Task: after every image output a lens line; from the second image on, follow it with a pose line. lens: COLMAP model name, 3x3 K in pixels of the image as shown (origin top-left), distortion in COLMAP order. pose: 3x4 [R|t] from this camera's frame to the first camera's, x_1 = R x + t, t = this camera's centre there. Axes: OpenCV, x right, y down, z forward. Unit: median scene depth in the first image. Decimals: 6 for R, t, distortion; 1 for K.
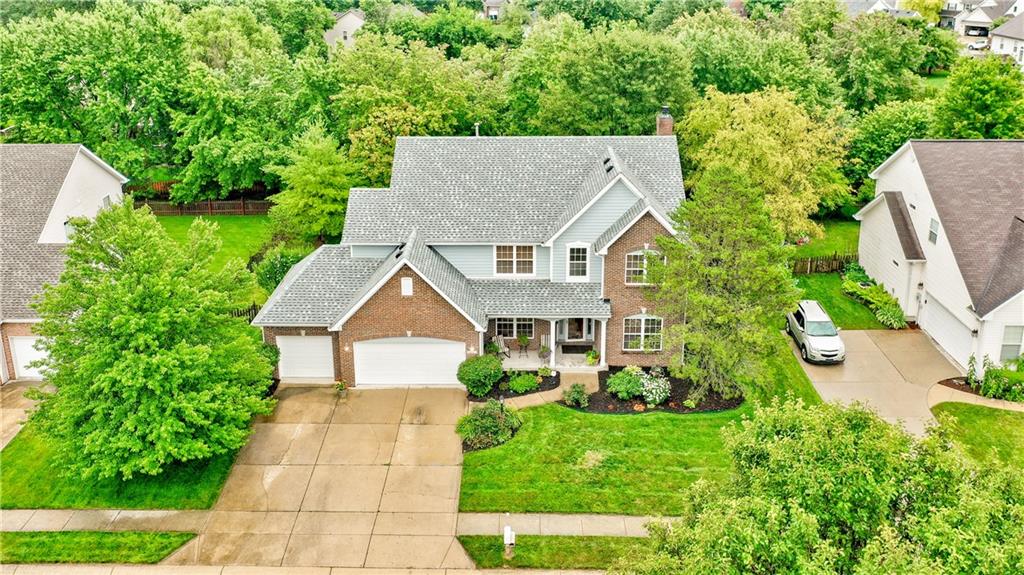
lens RADIAL K [[789.4, 0, 507.2], [0, 789.4, 279.1], [0, 0, 1]] dist [0.006813, -0.004379]
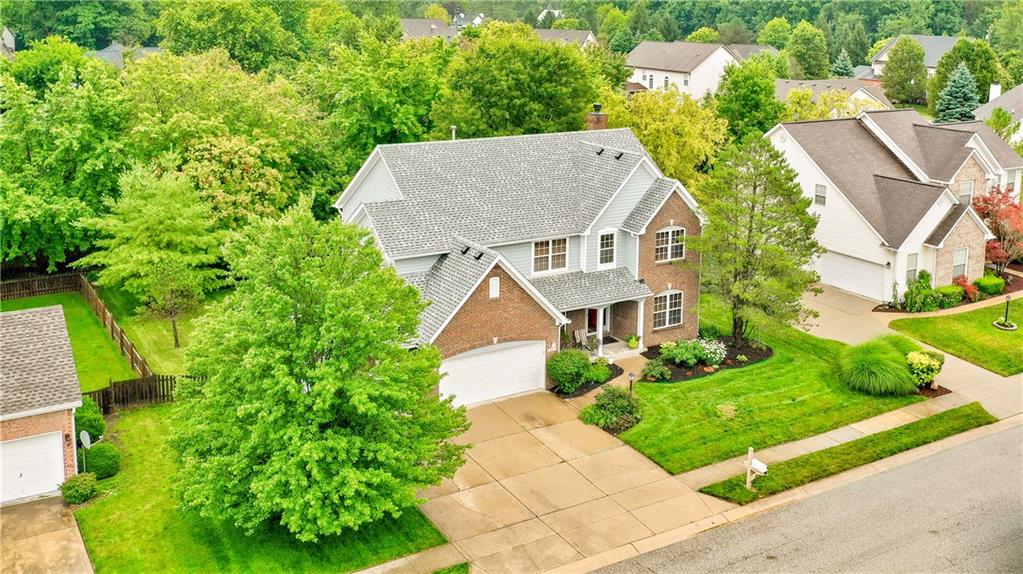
lens RADIAL K [[952.4, 0, 514.9], [0, 952.4, 292.1], [0, 0, 1]] dist [0.007146, 0.000000]
pose [[0.848235, -0.137894, 0.511354, -0.661451], [0.185417, 0.981726, -0.042833, 0.065221], [-0.496103, 0.131146, 0.858302, 0.023976]]
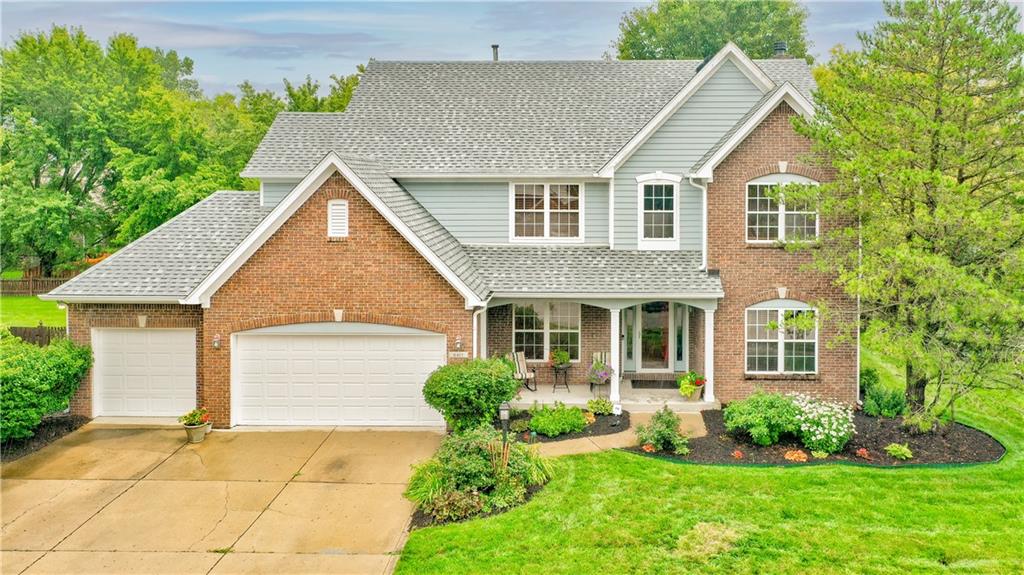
lens RADIAL K [[789.4, 0, 568.6], [0, 789.4, 262.6], [0, 0, 1]] dist [0.006813, -0.004379]
pose [[0.999948, 0.010011, 0.001874, 0.025622], [-0.009064, 0.958615, -0.284561, 0.180704], [-0.004645, 0.284529, 0.958656, 0.487048]]
